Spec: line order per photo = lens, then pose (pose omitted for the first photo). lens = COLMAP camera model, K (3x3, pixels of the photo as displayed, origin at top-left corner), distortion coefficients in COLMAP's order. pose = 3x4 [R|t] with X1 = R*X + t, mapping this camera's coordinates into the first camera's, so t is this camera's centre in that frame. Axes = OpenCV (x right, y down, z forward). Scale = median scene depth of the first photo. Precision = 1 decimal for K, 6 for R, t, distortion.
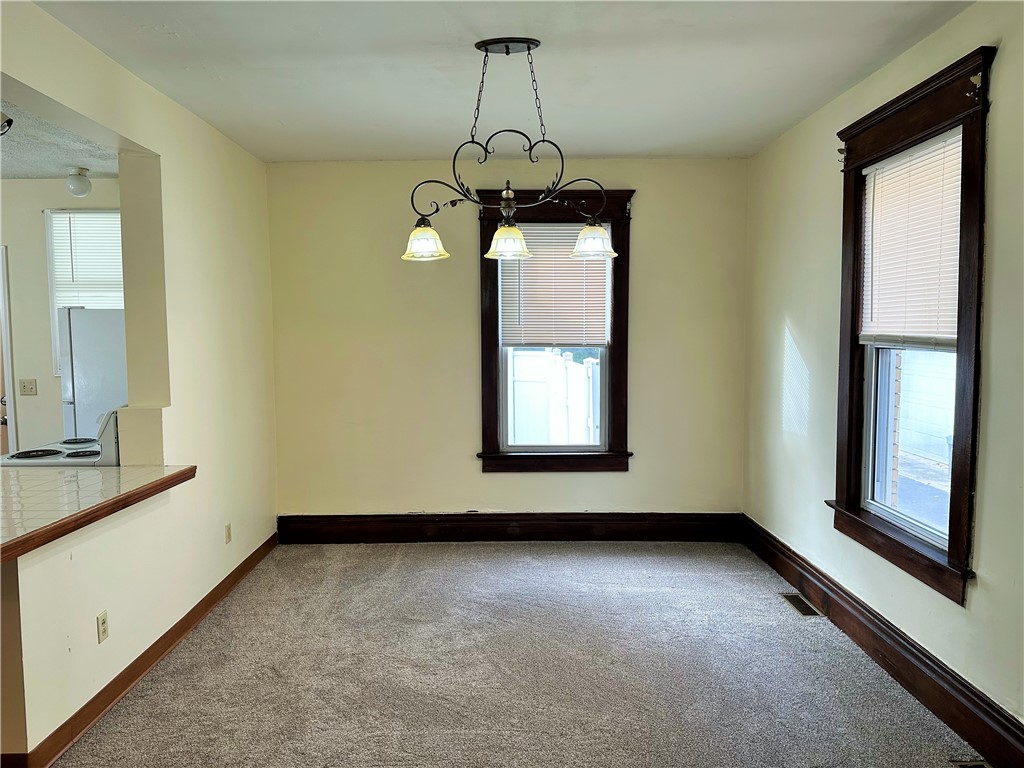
lens RADIAL K [[711.3, 0, 504.8], [0, 711.3, 384.2], [0, 0, 1]] dist [0.053236, -0.056784]
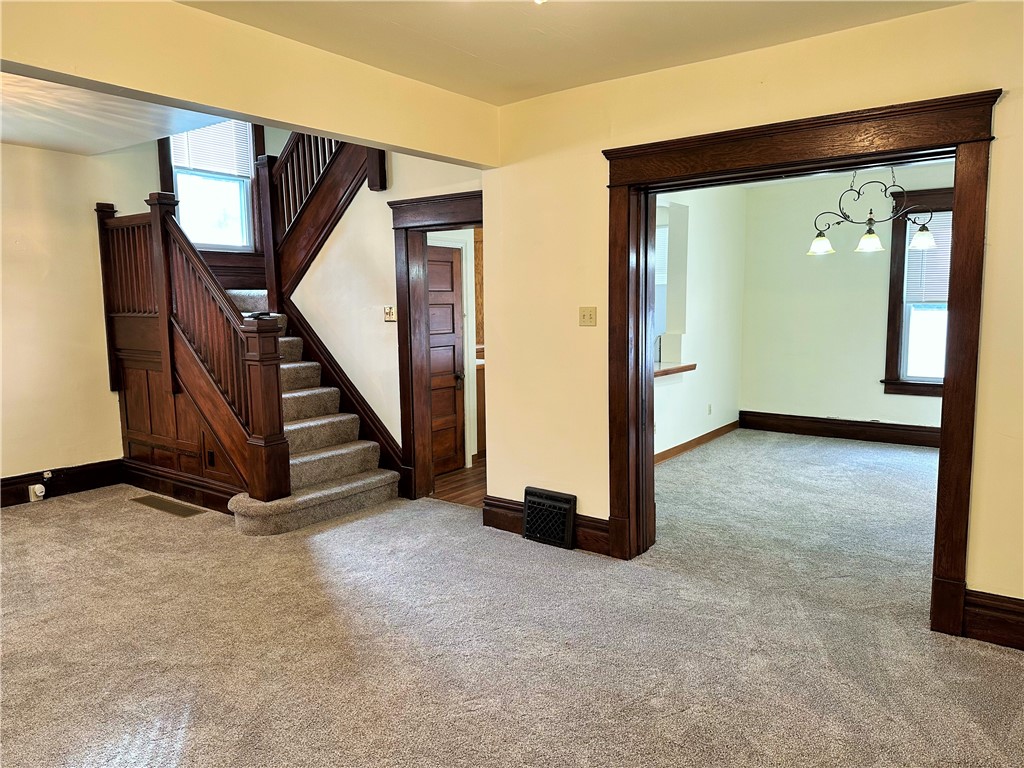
lens RADIAL K [[711.3, 0, 509.5], [0, 711.3, 380.3], [0, 0, 1]] dist [0.053236, -0.056784]
pose [[0.797907, 0.063906, -0.599384, 0.333953], [-0.042126, 0.997845, 0.050311, 0.082585], [0.601307, -0.014893, 0.798879, -0.868079]]
